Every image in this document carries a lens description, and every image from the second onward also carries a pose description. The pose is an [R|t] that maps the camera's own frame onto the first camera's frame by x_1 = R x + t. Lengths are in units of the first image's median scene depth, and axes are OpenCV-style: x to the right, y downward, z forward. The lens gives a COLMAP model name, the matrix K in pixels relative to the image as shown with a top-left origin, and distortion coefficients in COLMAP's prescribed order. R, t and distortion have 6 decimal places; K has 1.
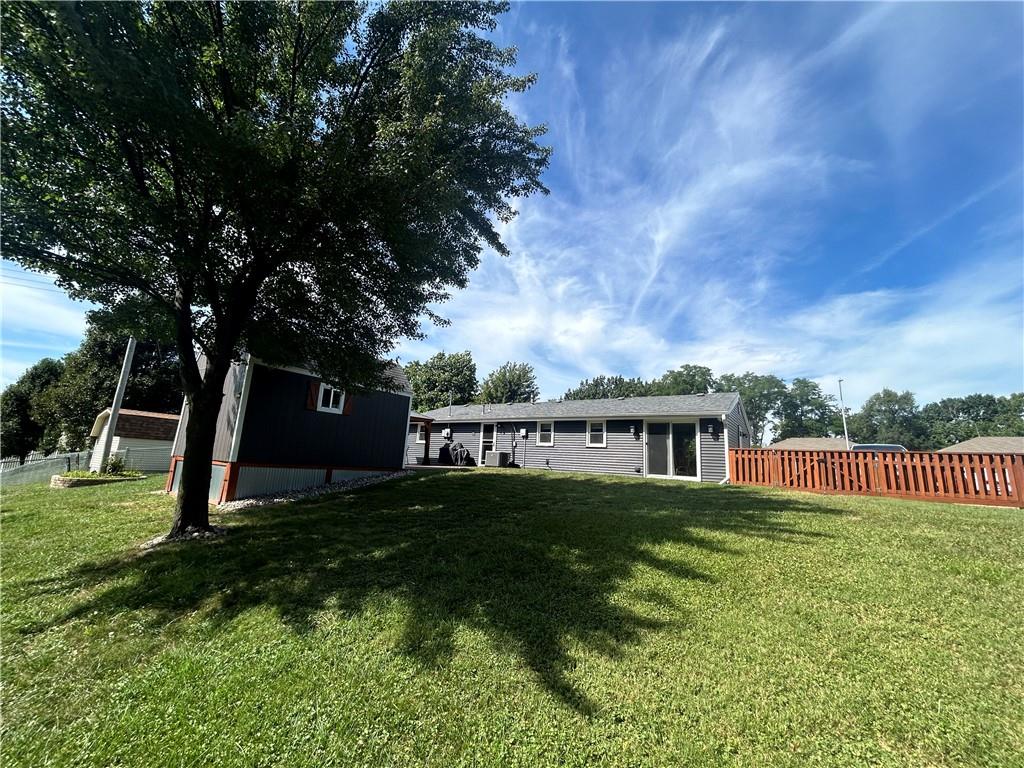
lens RADIAL K [[412.2, 0, 517.4], [0, 412.2, 379.7], [0, 0, 1]] dist [0.000522, -0.001537]
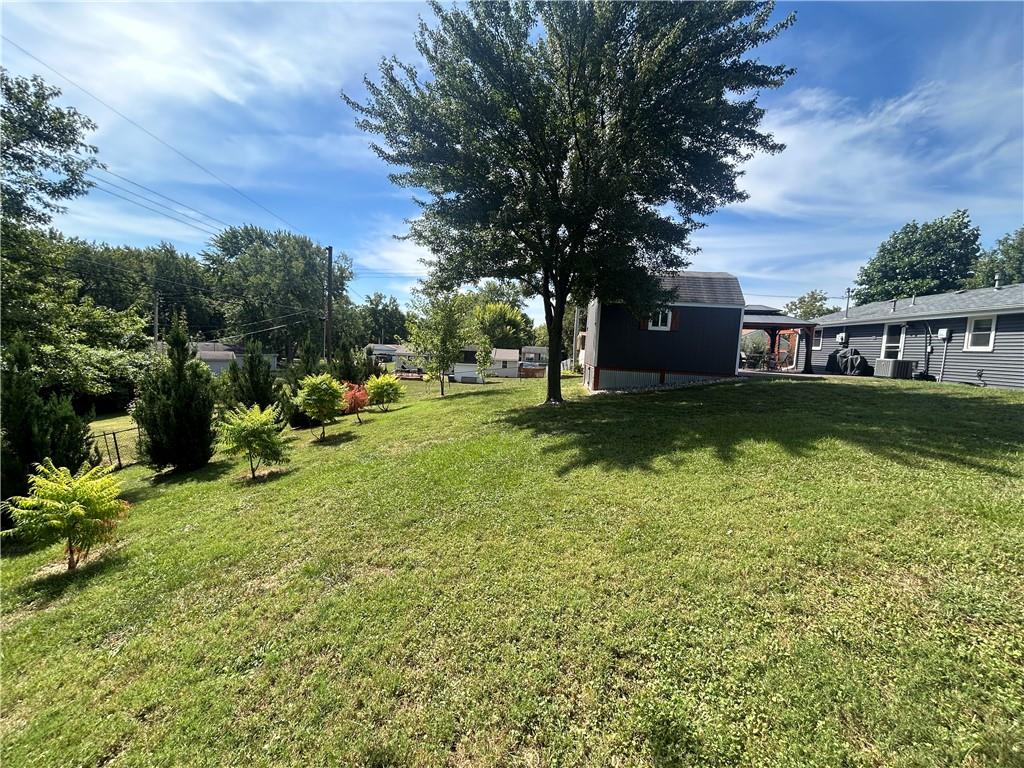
lens RADIAL K [[412.2, 0, 517.1], [0, 412.2, 386.8], [0, 0, 1]] dist [0.000522, -0.001537]
pose [[0.501060, 0.057509, -0.863500, 0.265016], [0.152457, 0.976319, 0.153488, -0.008436], [0.851878, -0.208554, 0.480426, -0.026300]]
